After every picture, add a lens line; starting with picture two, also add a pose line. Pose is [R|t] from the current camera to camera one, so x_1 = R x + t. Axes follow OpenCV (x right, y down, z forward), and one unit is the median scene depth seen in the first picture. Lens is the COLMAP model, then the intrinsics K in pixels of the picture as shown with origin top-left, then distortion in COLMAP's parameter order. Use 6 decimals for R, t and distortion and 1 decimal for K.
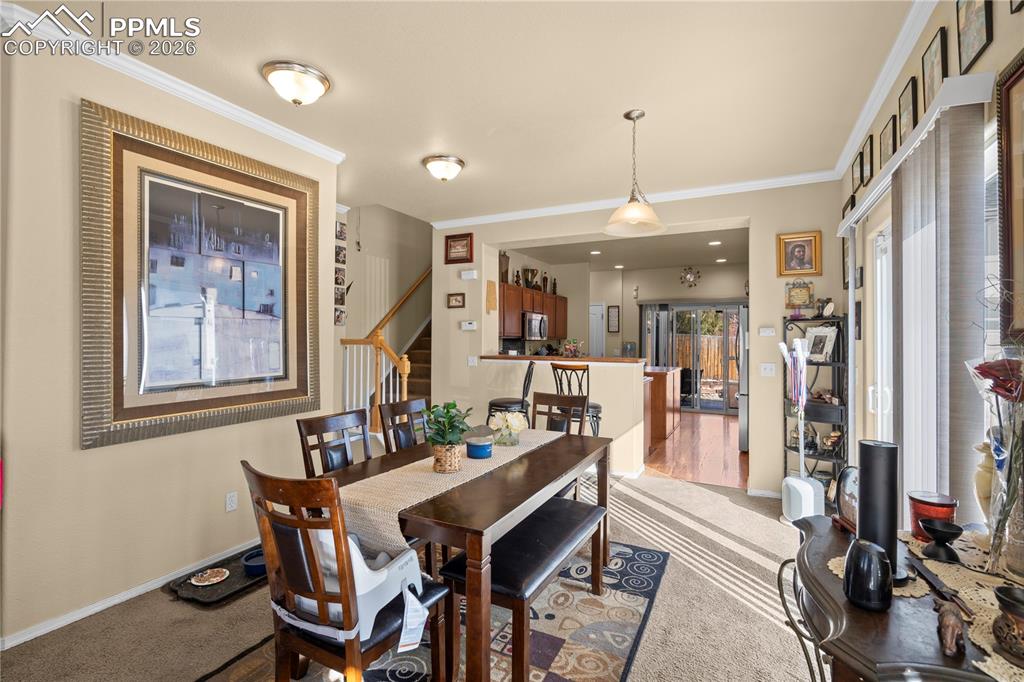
lens RADIAL K [[464.6, 0, 520.1], [0, 464.6, 339.2], [0, 0, 1]] dist [0.001941, 0.000362]
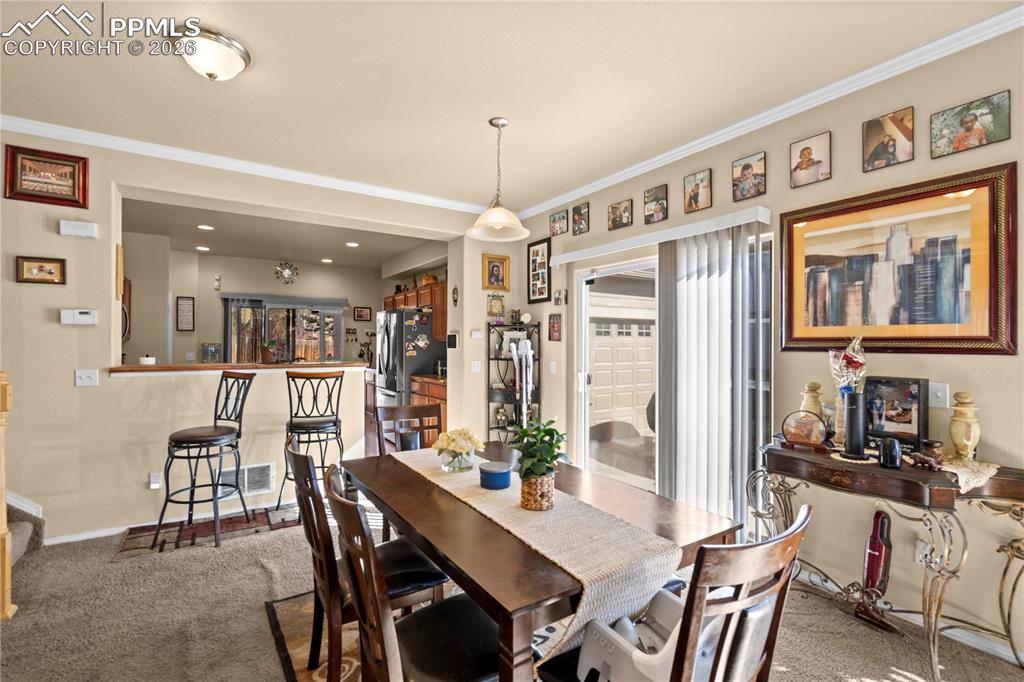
lens RADIAL K [[464.6, 0, 513.2], [0, 464.6, 341.6], [0, 0, 1]] dist [0.001941, 0.000362]
pose [[0.510725, -0.001420, 0.859743, -0.342732], [-0.002146, 0.999993, 0.002926, -0.001174], [-0.859742, -0.003340, 0.510718, 0.246064]]
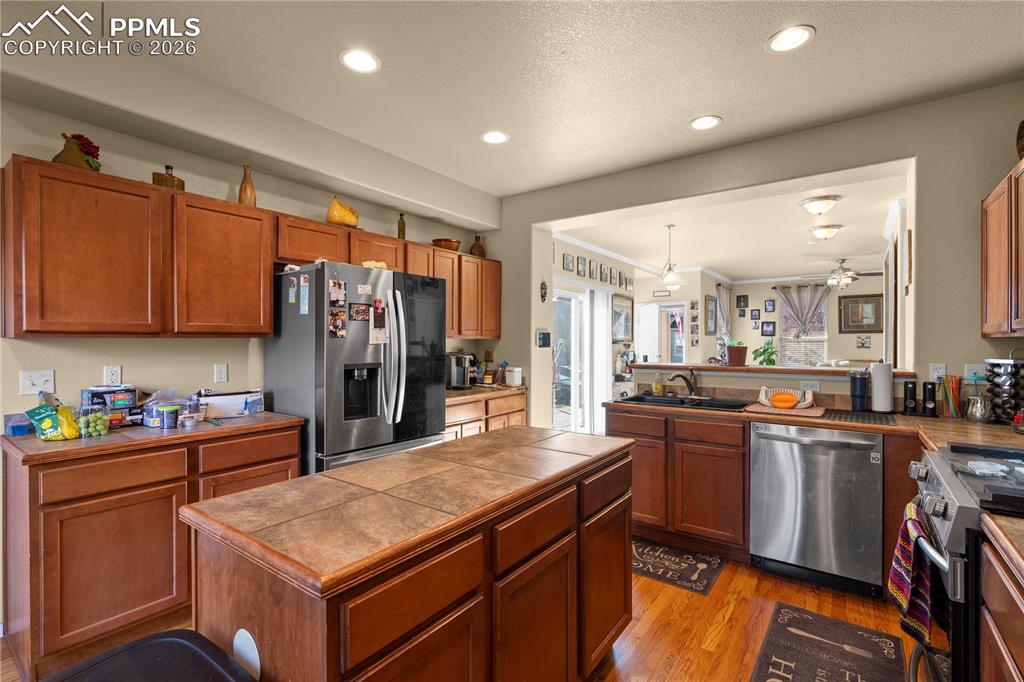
lens RADIAL K [[464.6, 0, 514.9], [0, 464.6, 343.7], [0, 0, 1]] dist [0.001941, 0.000362]
pose [[-0.983861, -0.005536, 0.178849, 0.298759], [-0.004935, 0.999981, 0.003806, 0.005437], [-0.178866, 0.002862, -0.983869, 1.690892]]
